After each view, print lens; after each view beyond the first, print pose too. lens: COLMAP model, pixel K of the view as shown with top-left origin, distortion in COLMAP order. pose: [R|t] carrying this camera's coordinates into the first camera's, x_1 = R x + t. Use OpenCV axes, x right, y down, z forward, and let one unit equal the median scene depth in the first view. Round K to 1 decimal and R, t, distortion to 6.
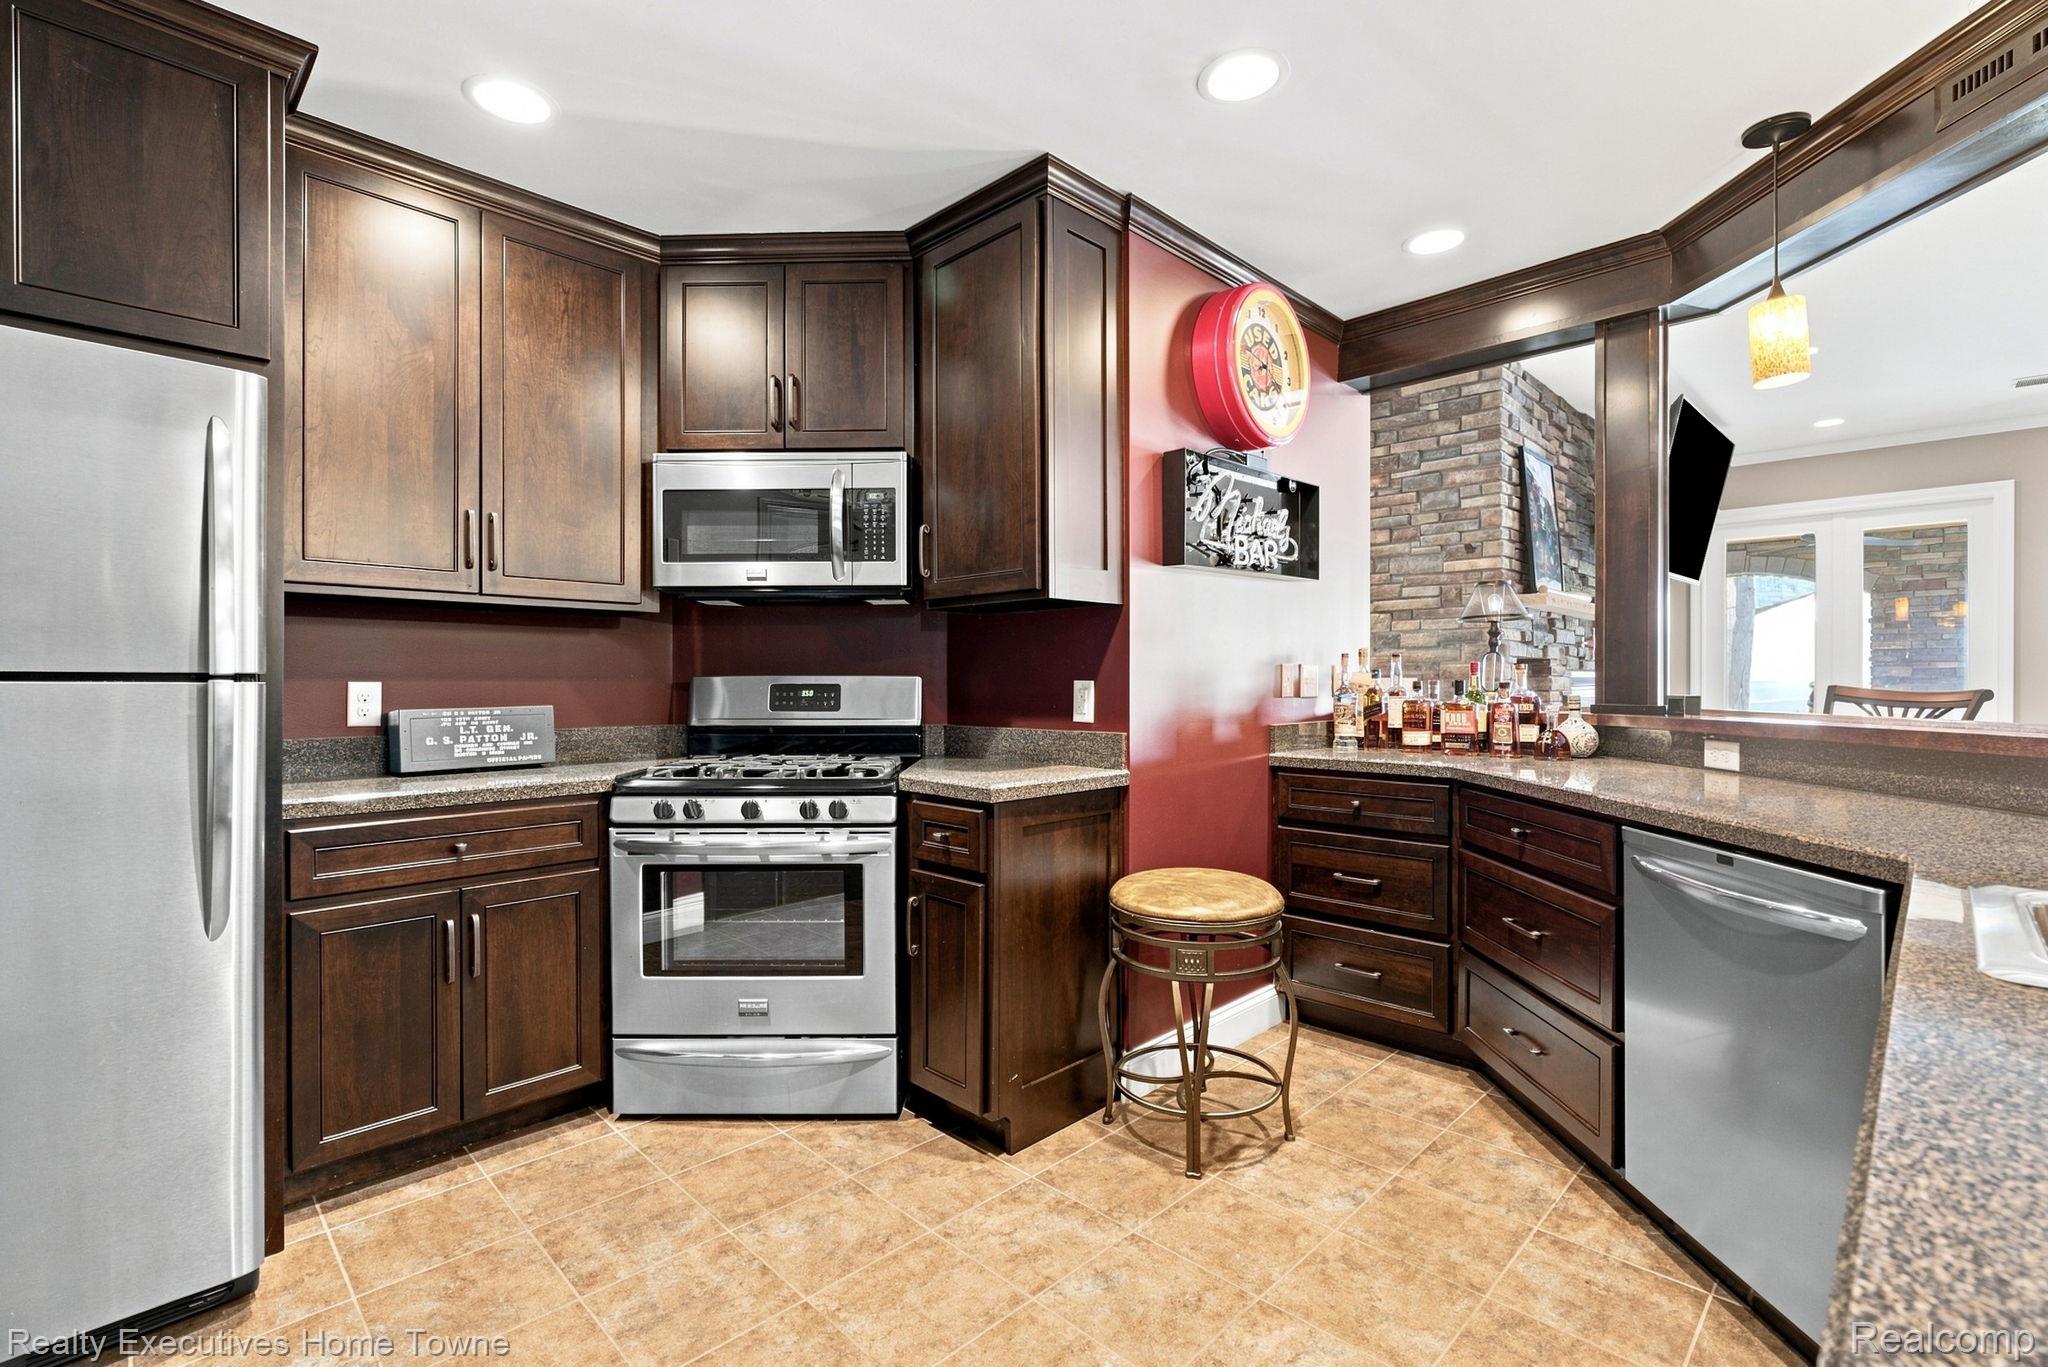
lens RADIAL K [[958.9, 0, 1029.8], [0, 958.9, 680.5], [0, 0, 1]] dist [0.002461, 0.000619]
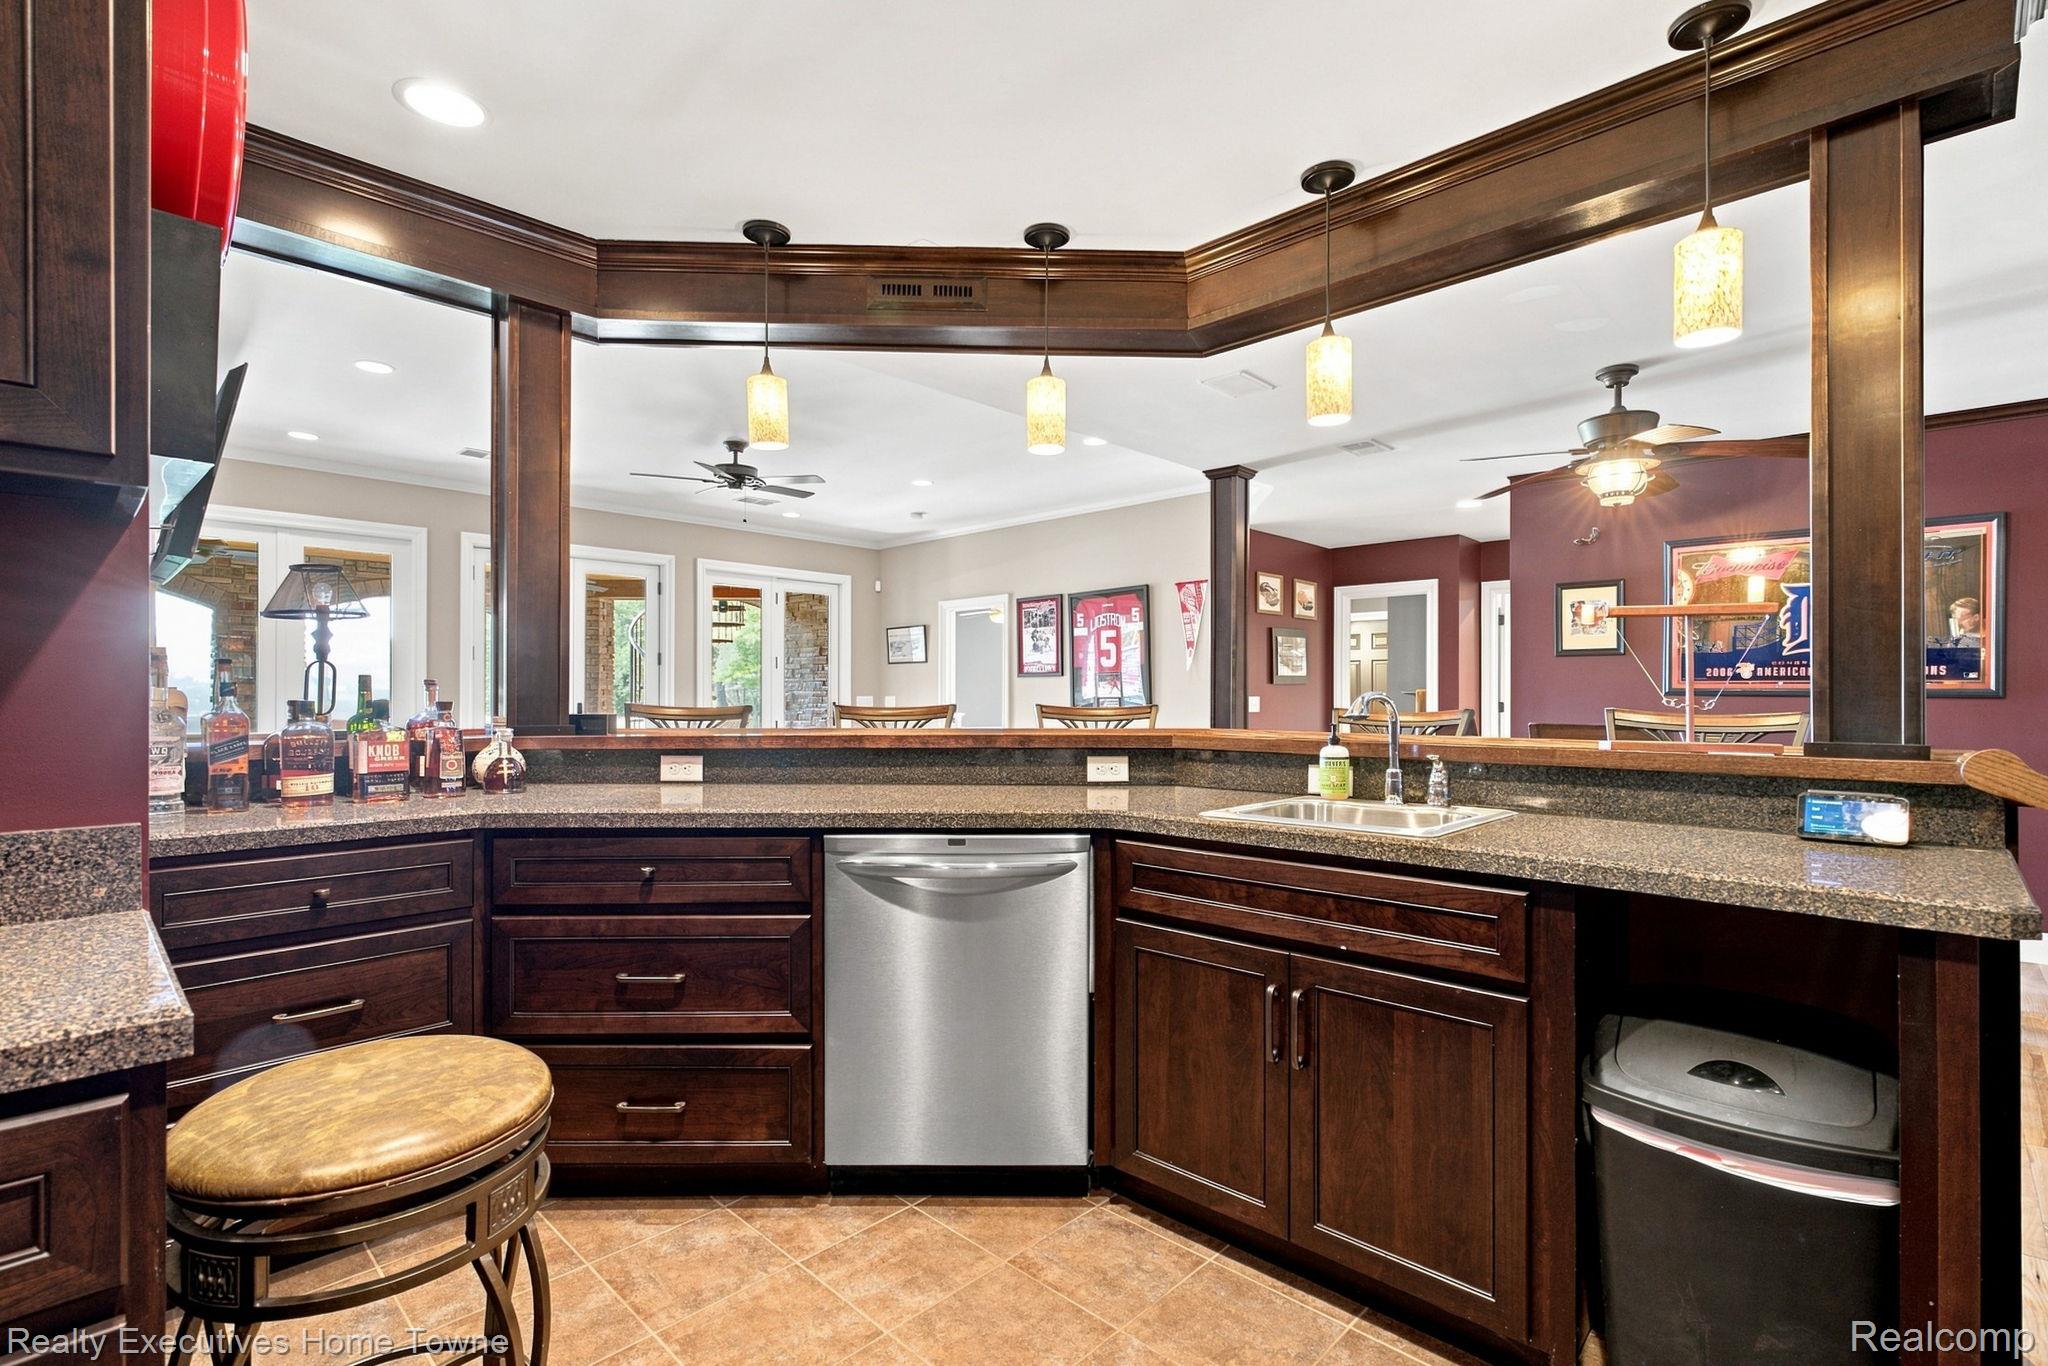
lens RADIAL K [[958.9, 0, 1025.7], [0, 958.9, 692.3], [0, 0, 1]] dist [0.002461, 0.000619]
pose [[-0.022845, 0.004111, 0.999731, -0.373457], [0.001409, 0.999991, -0.004080, -0.002672], [-0.999738, 0.001315, -0.022850, 0.652693]]
